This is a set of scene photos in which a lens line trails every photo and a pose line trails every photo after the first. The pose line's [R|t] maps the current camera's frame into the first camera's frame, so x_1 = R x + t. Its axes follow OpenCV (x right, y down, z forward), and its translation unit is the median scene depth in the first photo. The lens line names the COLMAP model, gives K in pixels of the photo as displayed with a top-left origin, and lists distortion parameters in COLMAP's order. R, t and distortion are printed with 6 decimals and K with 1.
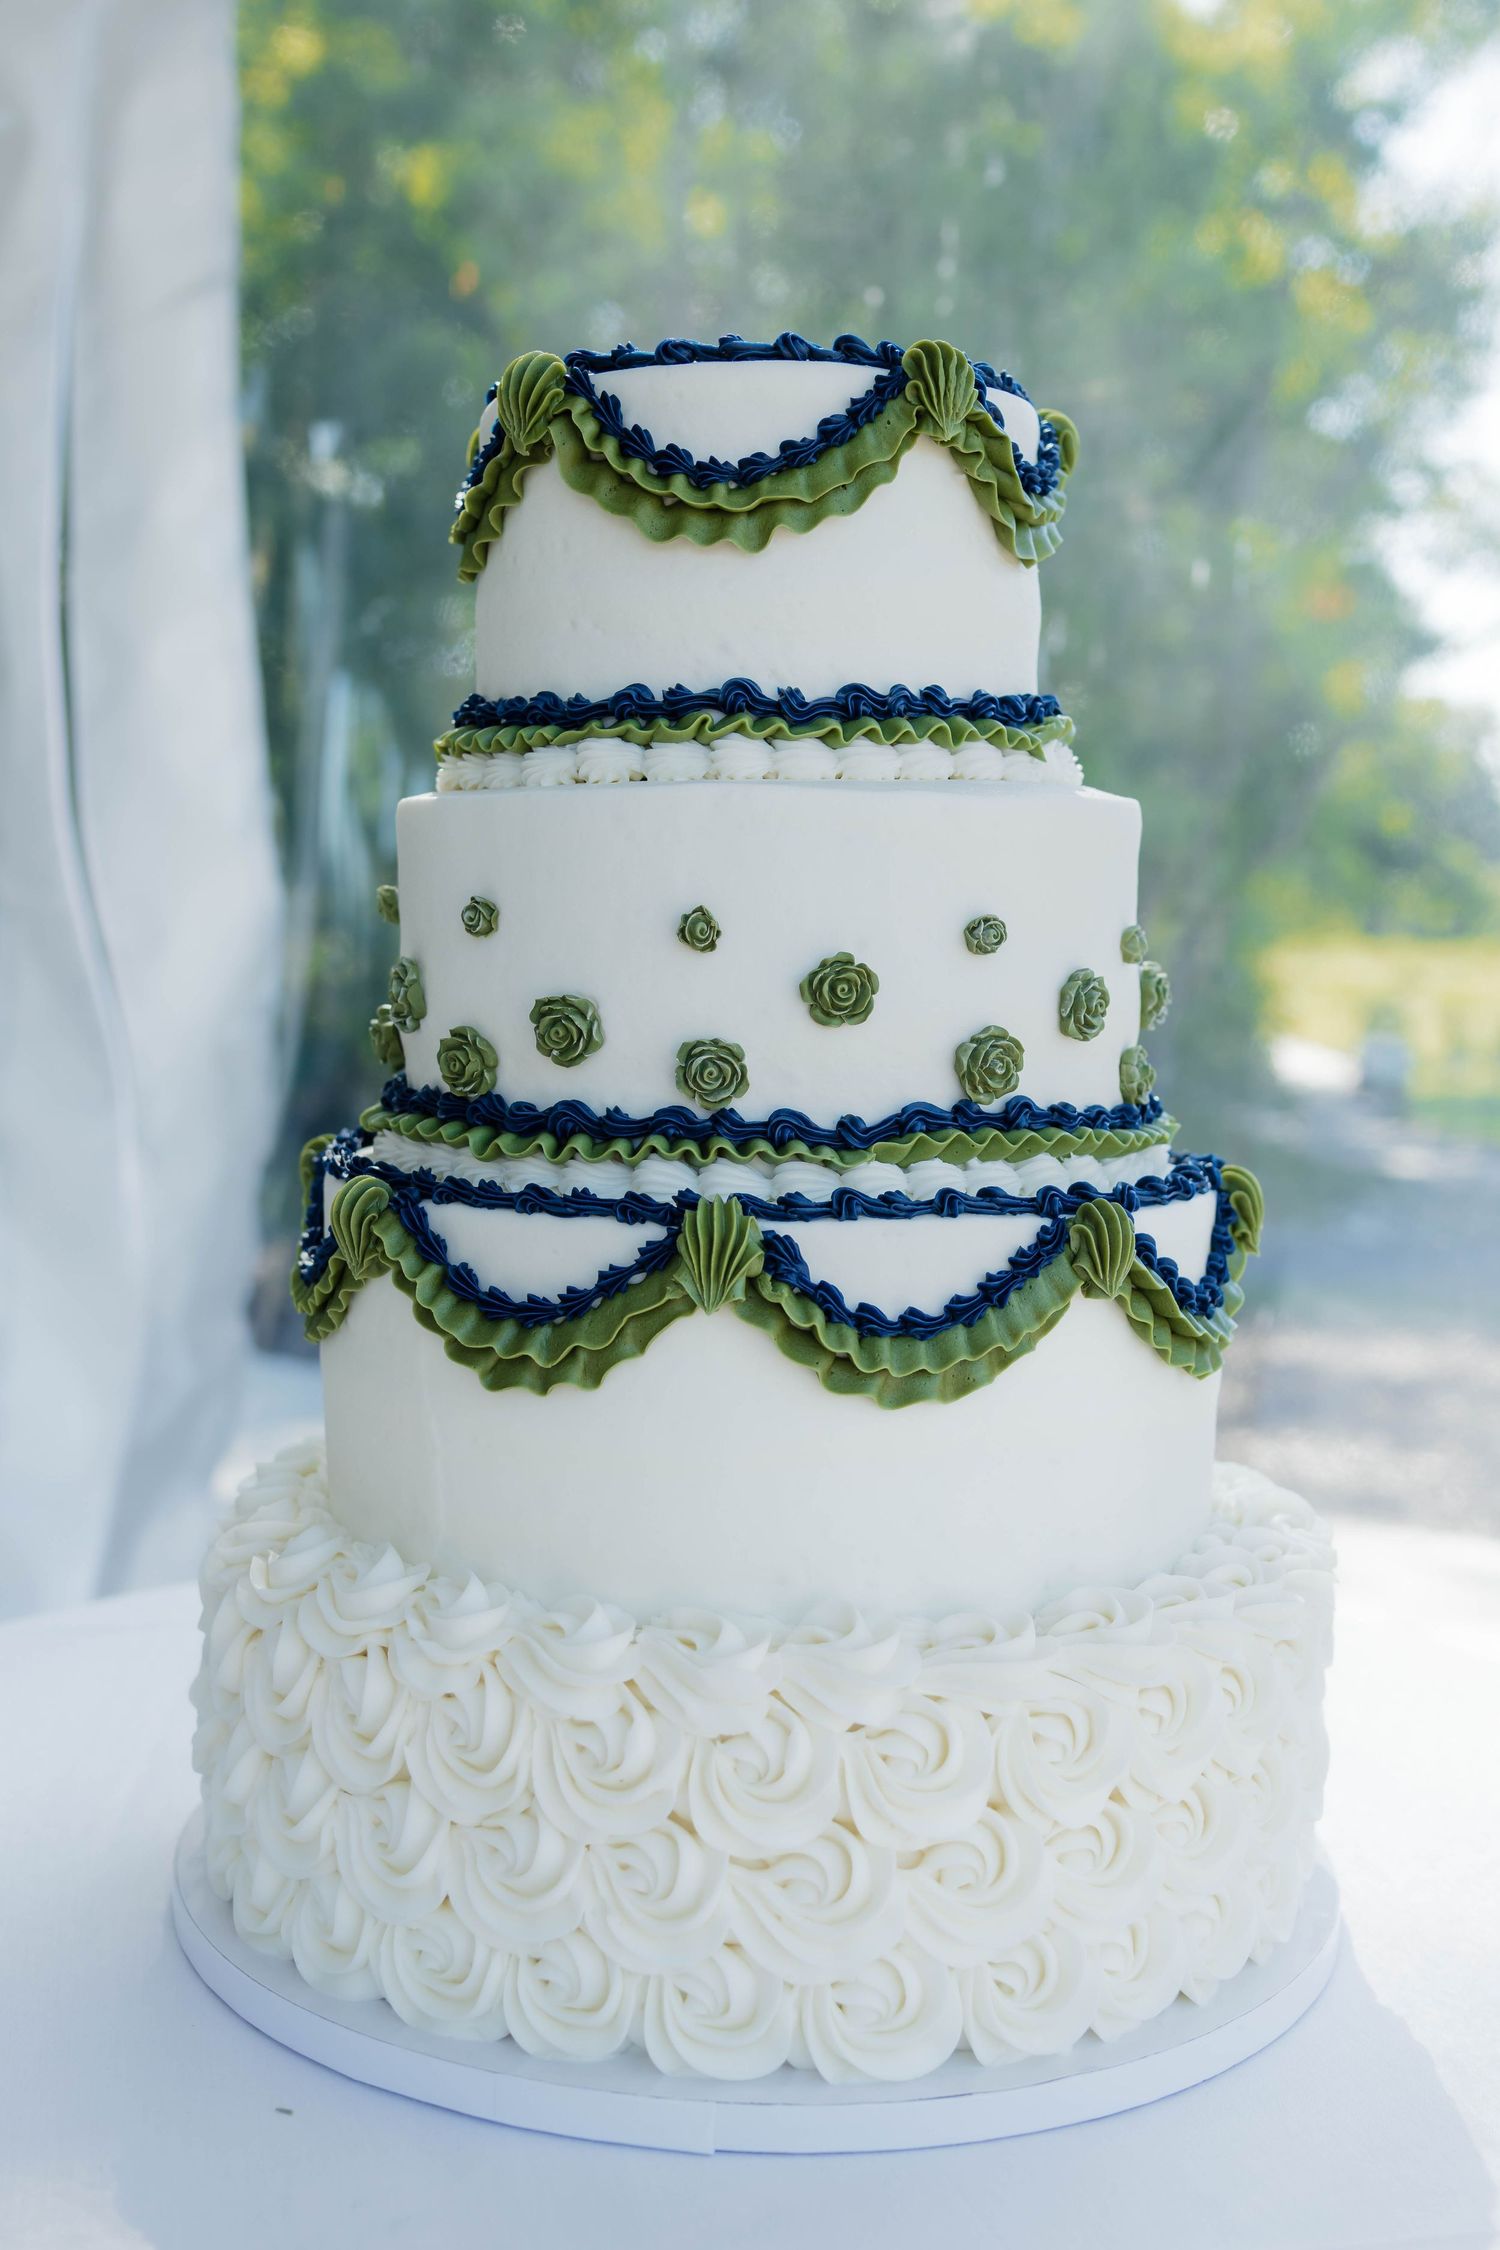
lens RADIAL K [[2485.4, 0, 750.0], [0, 2485.4, 1125.0], [0, 0, 1]] dist [-0.023473, -0.003902]
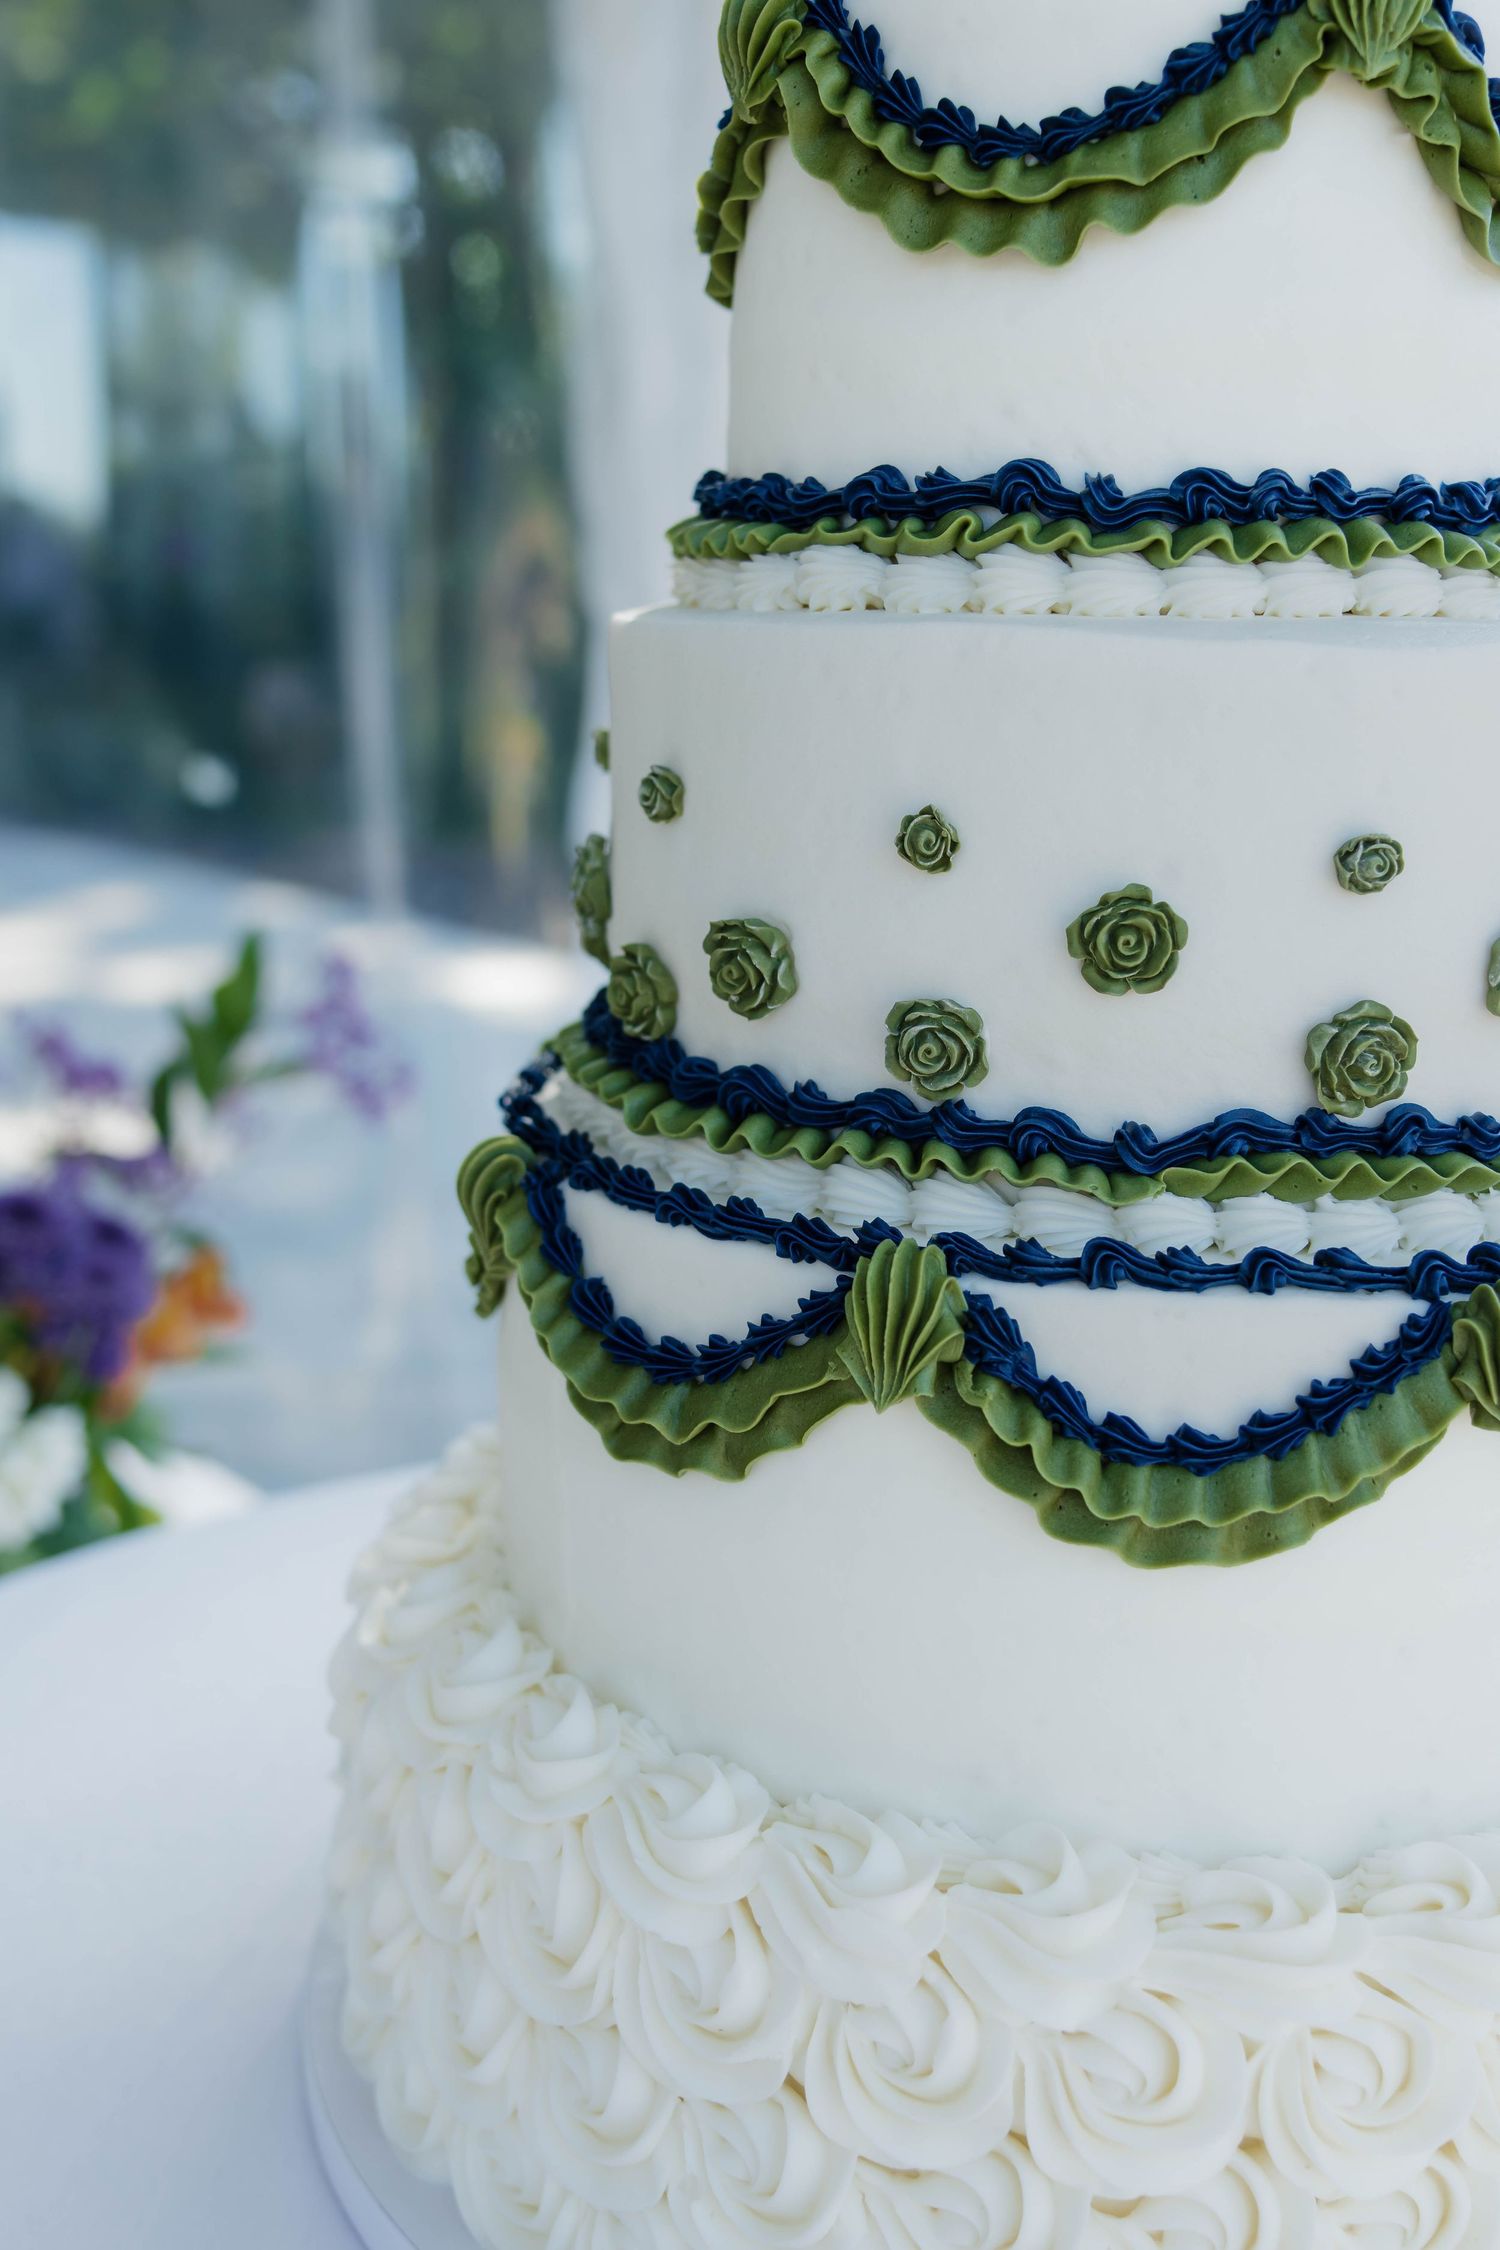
lens RADIAL K [[2407.0, 0, 750.0], [0, 2407.0, 1125.0], [0, 0, 1]] dist [-0.014731, 0.019922]
pose [[0.957723, 0.082206, -0.275697, 0.119753], [-0.047178, 0.990210, 0.131369, -0.084023], [0.283797, -0.112808, 0.952226, 0.340437]]
